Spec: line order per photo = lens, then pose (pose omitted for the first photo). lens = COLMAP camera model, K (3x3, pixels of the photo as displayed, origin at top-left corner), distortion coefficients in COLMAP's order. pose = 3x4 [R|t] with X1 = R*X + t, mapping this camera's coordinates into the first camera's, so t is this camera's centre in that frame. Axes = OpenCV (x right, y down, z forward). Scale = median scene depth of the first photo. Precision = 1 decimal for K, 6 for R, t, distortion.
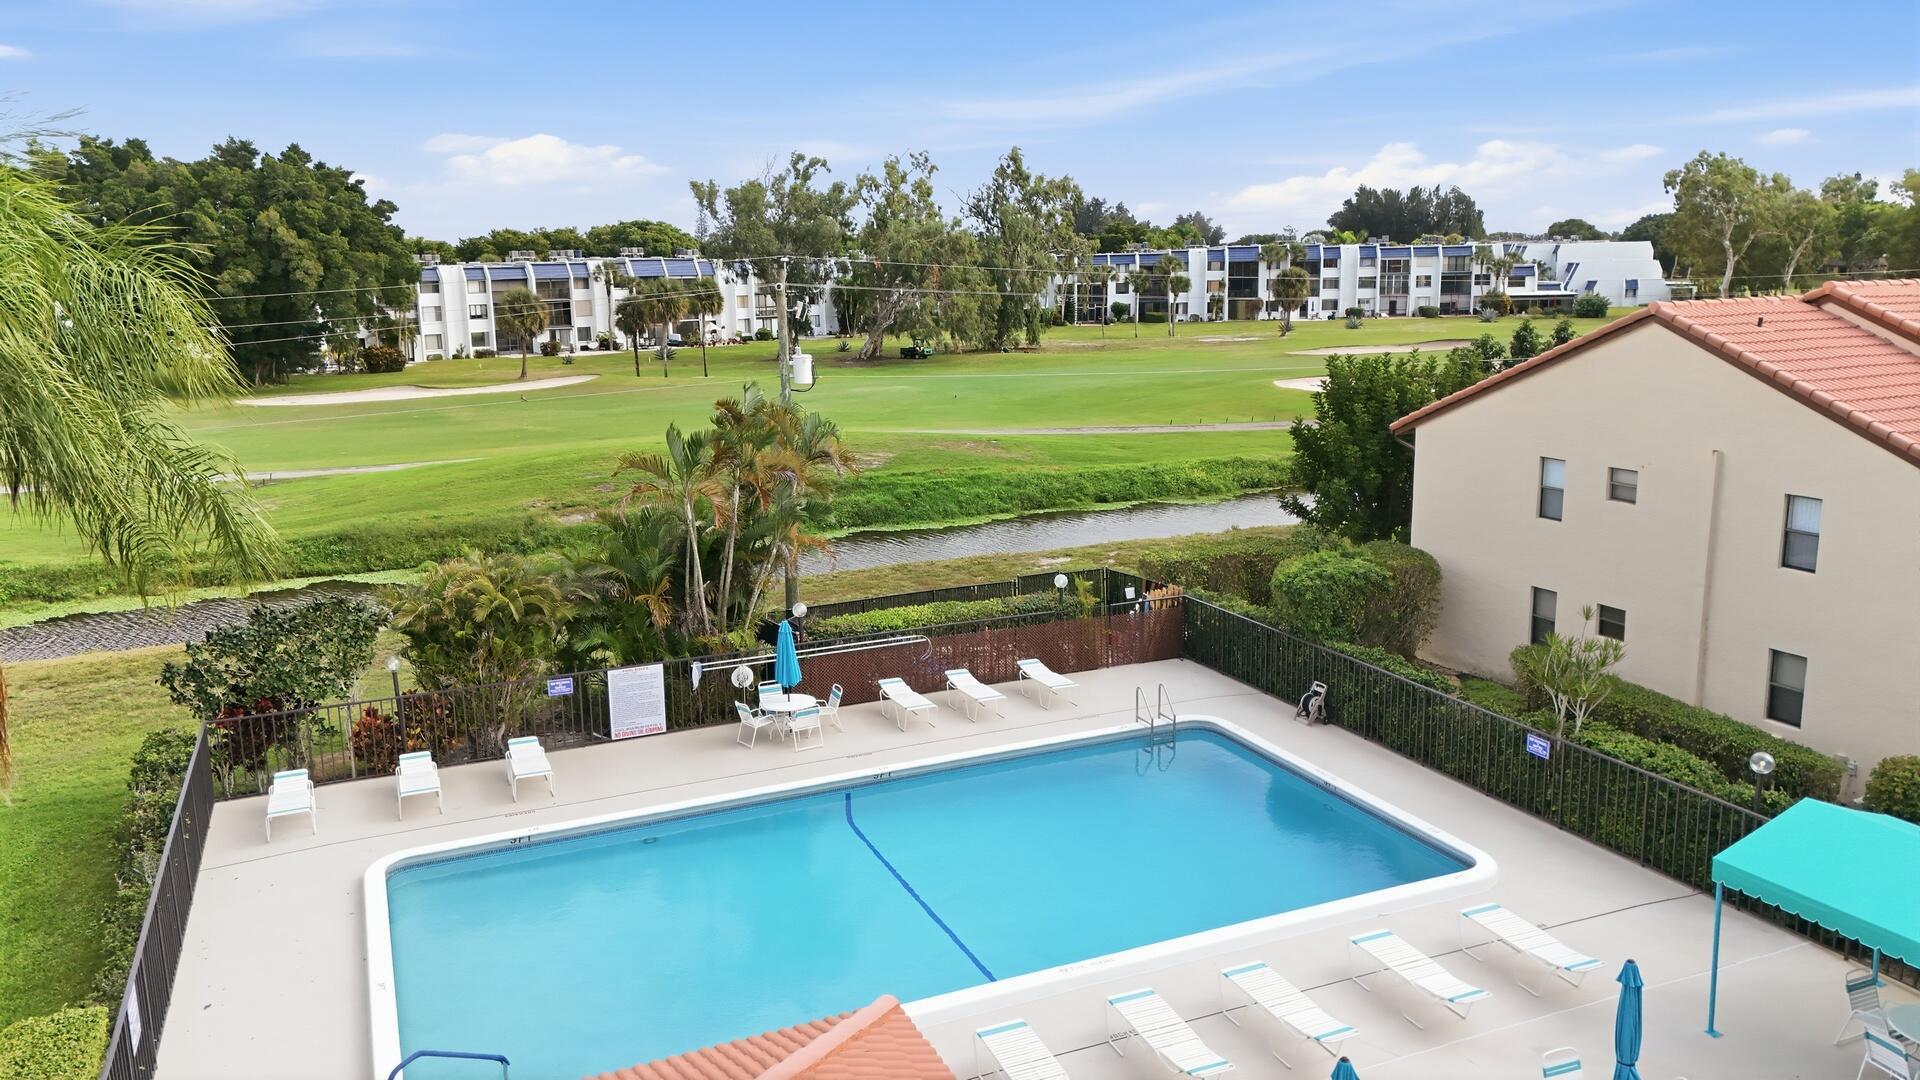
lens RADIAL K [[1411.6, 0, 974.2], [0, 1411.6, 542.8], [0, 0, 1]] dist [0.063564, -0.054878]
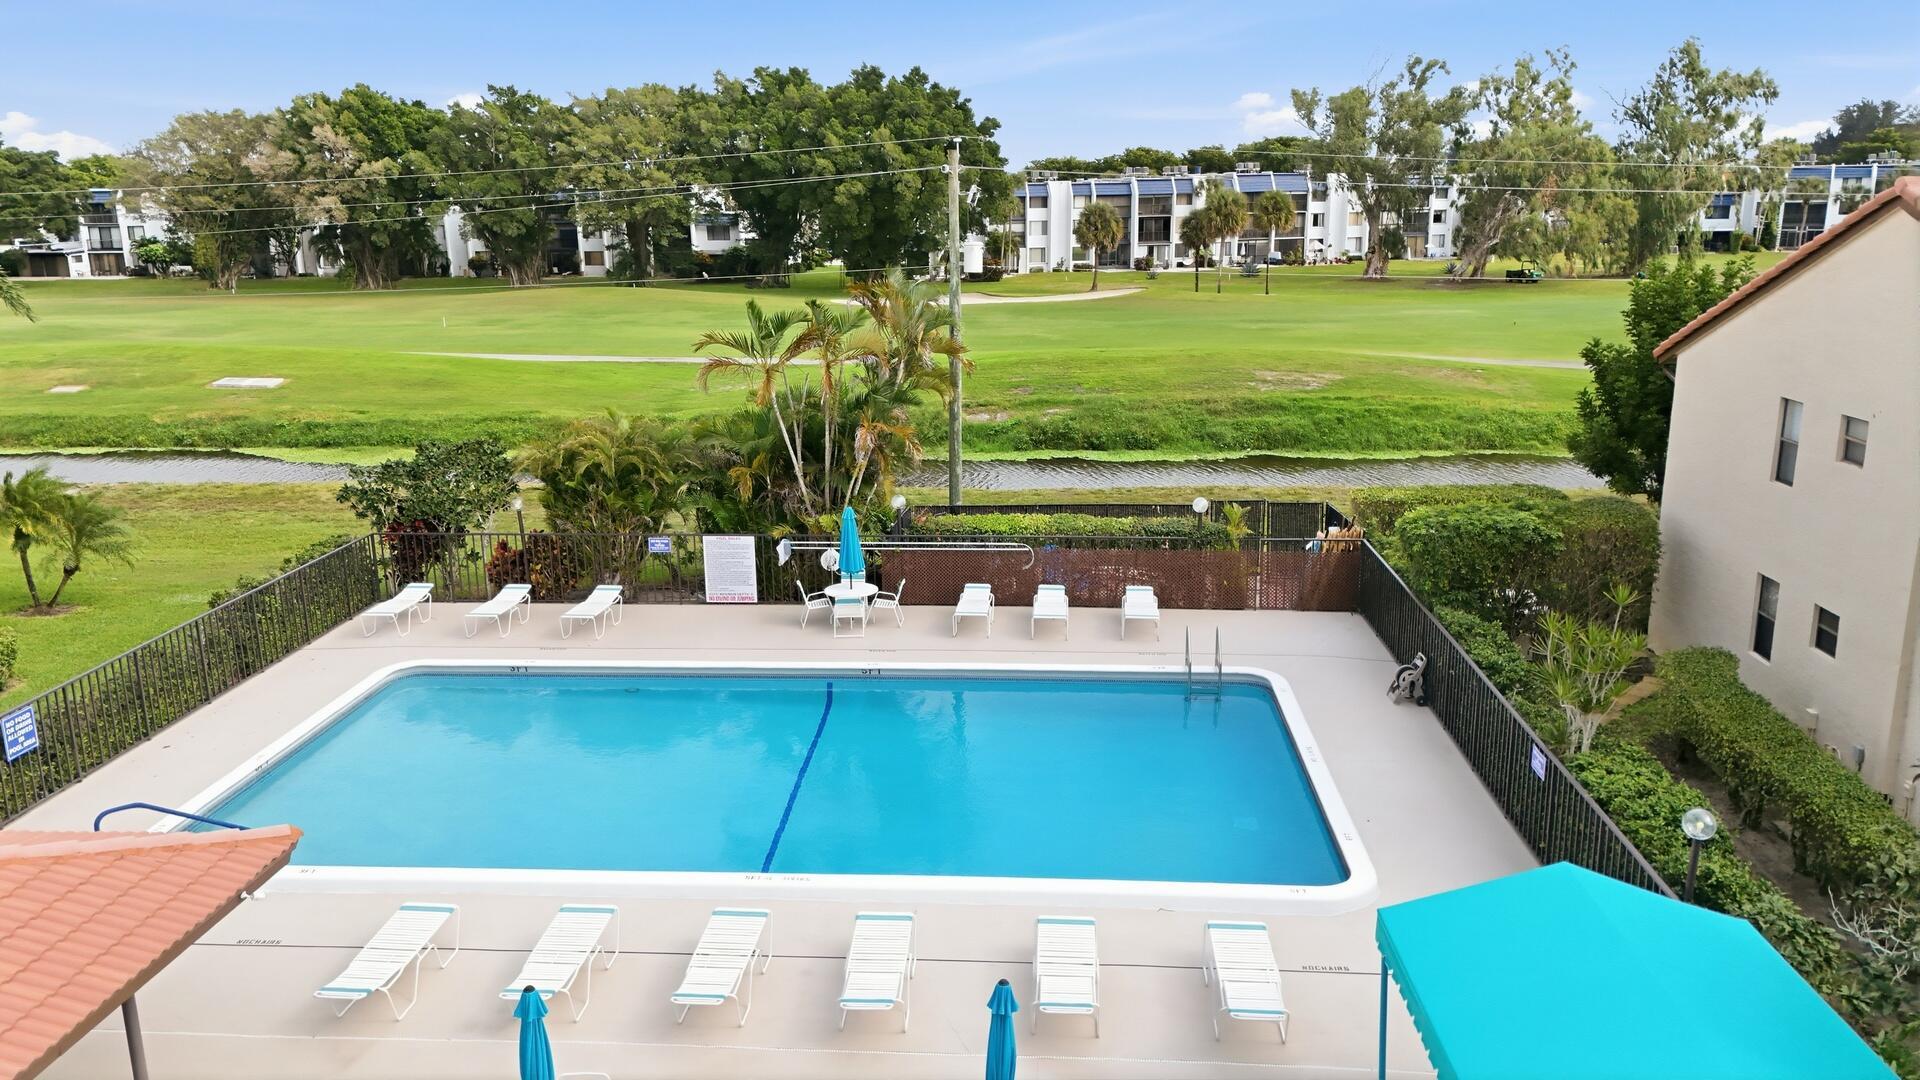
lens RADIAL K [[1411.6, 0, 957.3], [0, 1411.6, 551.1], [0, 0, 1]] dist [0.063564, -0.054878]
pose [[0.883458, 0.121203, -0.452561, 0.095949], [-0.095347, 0.992255, 0.079613, -0.000003], [0.458705, -0.027185, 0.888173, 0.039521]]
